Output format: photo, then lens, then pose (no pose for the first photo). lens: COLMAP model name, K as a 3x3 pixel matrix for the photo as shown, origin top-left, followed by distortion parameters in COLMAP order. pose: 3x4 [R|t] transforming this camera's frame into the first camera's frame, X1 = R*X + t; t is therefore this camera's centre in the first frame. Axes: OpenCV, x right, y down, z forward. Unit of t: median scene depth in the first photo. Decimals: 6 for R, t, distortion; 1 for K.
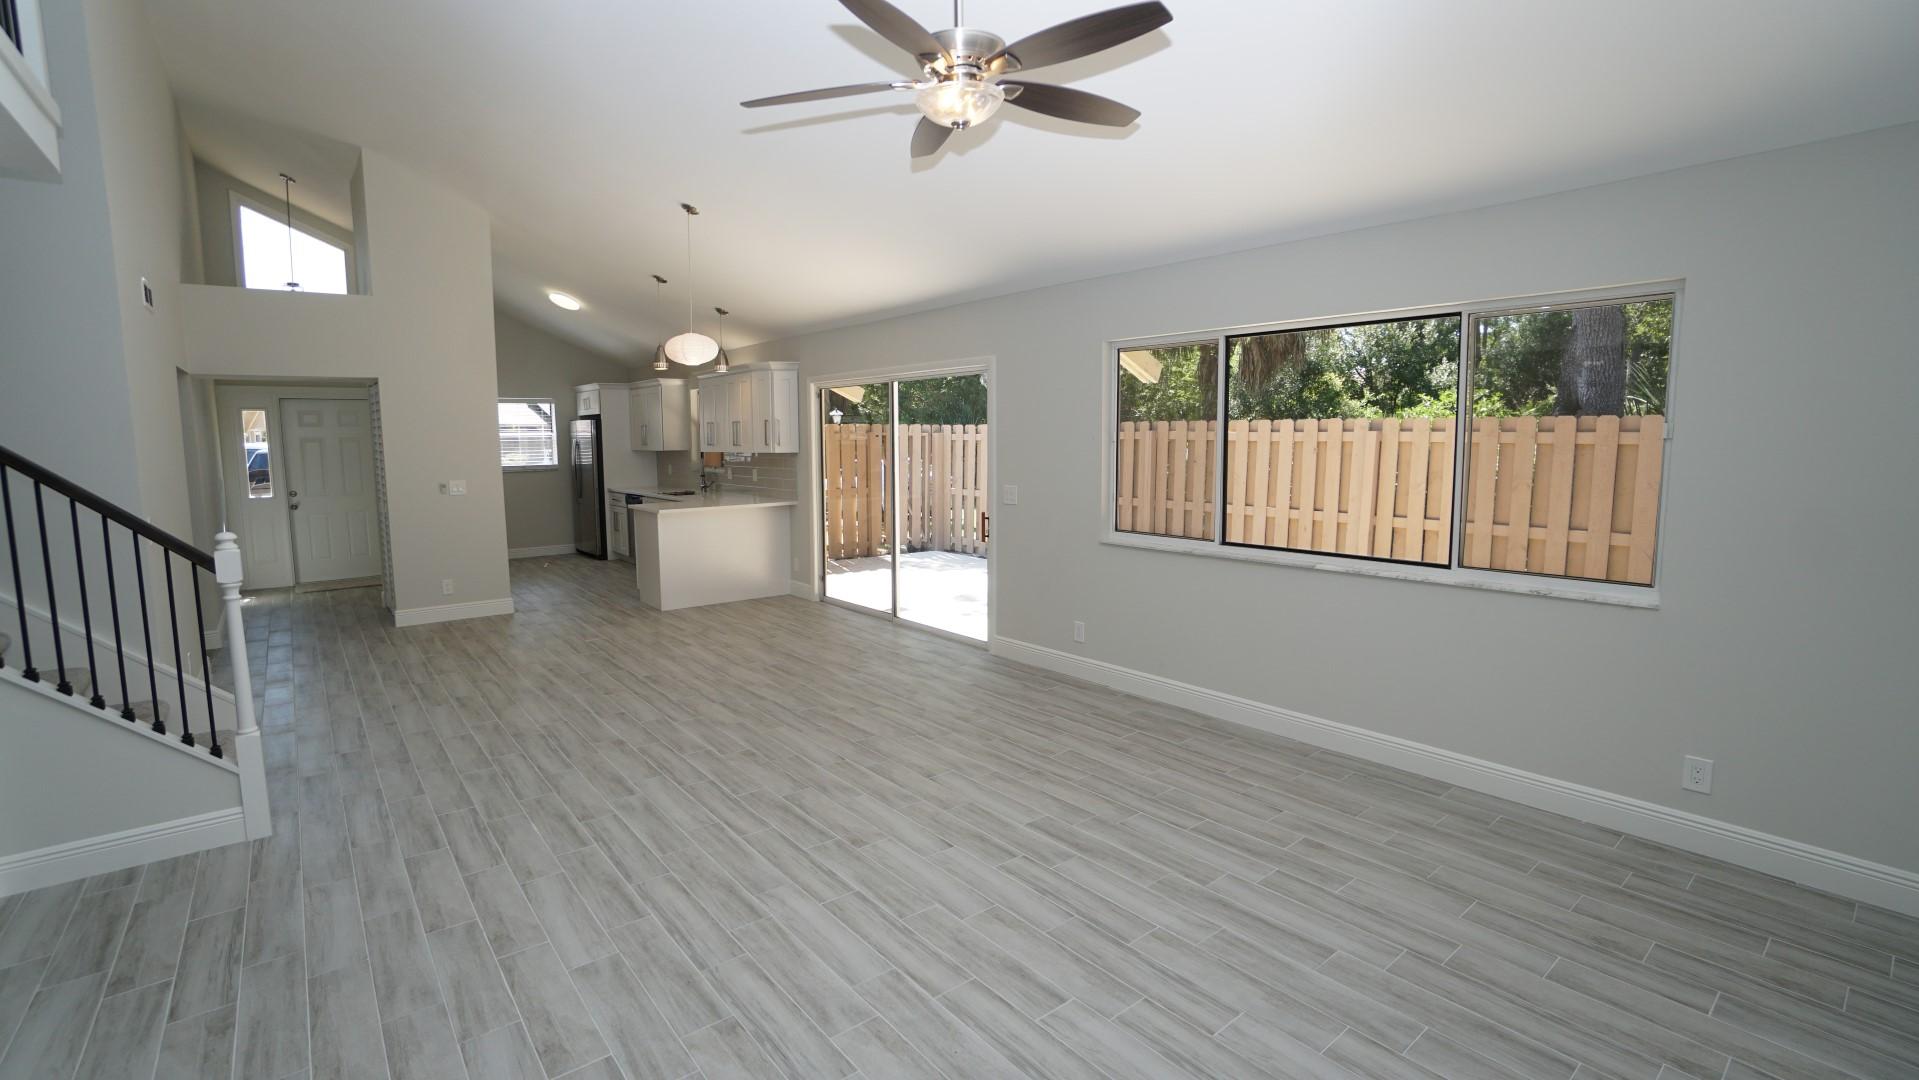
lens RADIAL K [[844.7, 0, 930.7], [0, 844.7, 528.4], [0, 0, 1]] dist [-0.064254, 0.023392]
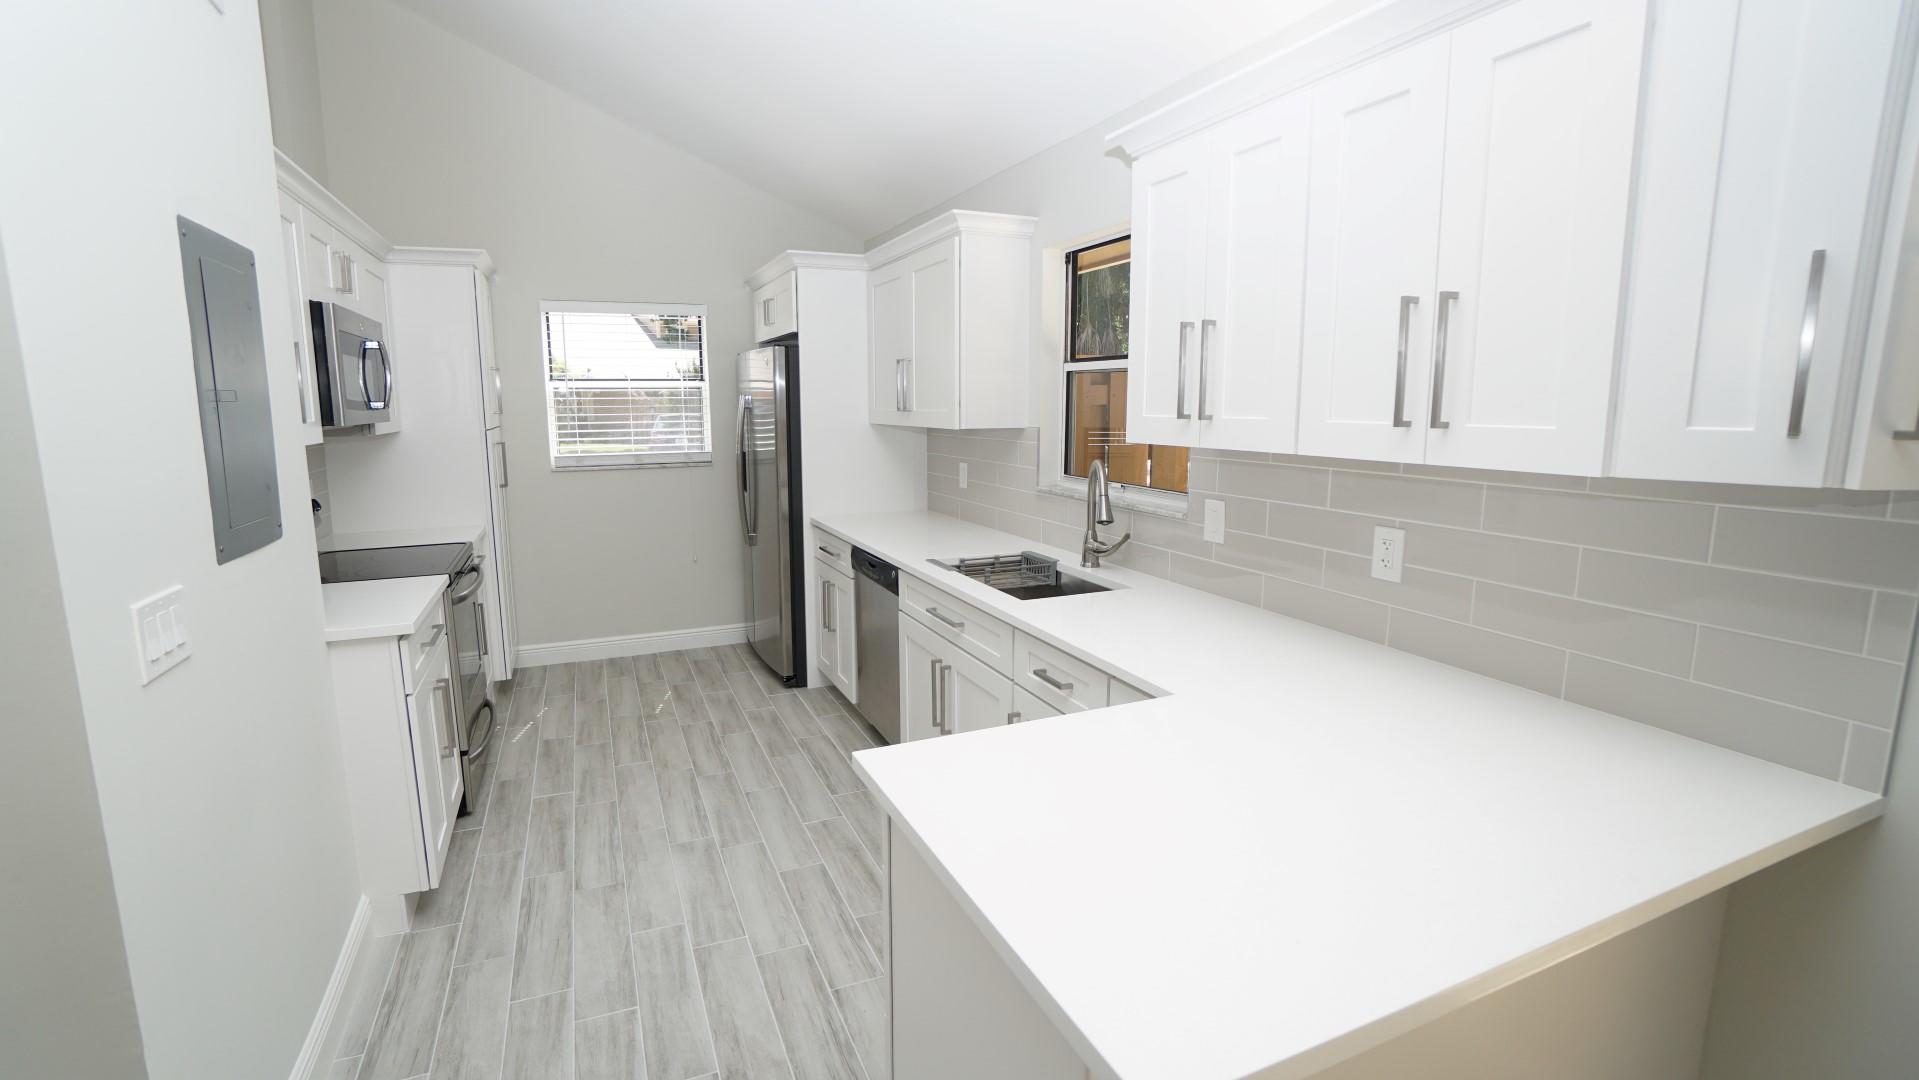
lens RADIAL K [[844.7, 0, 930.7], [0, 844.7, 528.4], [0, 0, 1]] dist [-0.064254, 0.023392]
pose [[0.965496, 0.042422, -0.256939, -0.545535], [-0.030226, 0.998229, 0.051233, -0.157457], [0.258657, -0.041699, 0.965069, 1.502877]]
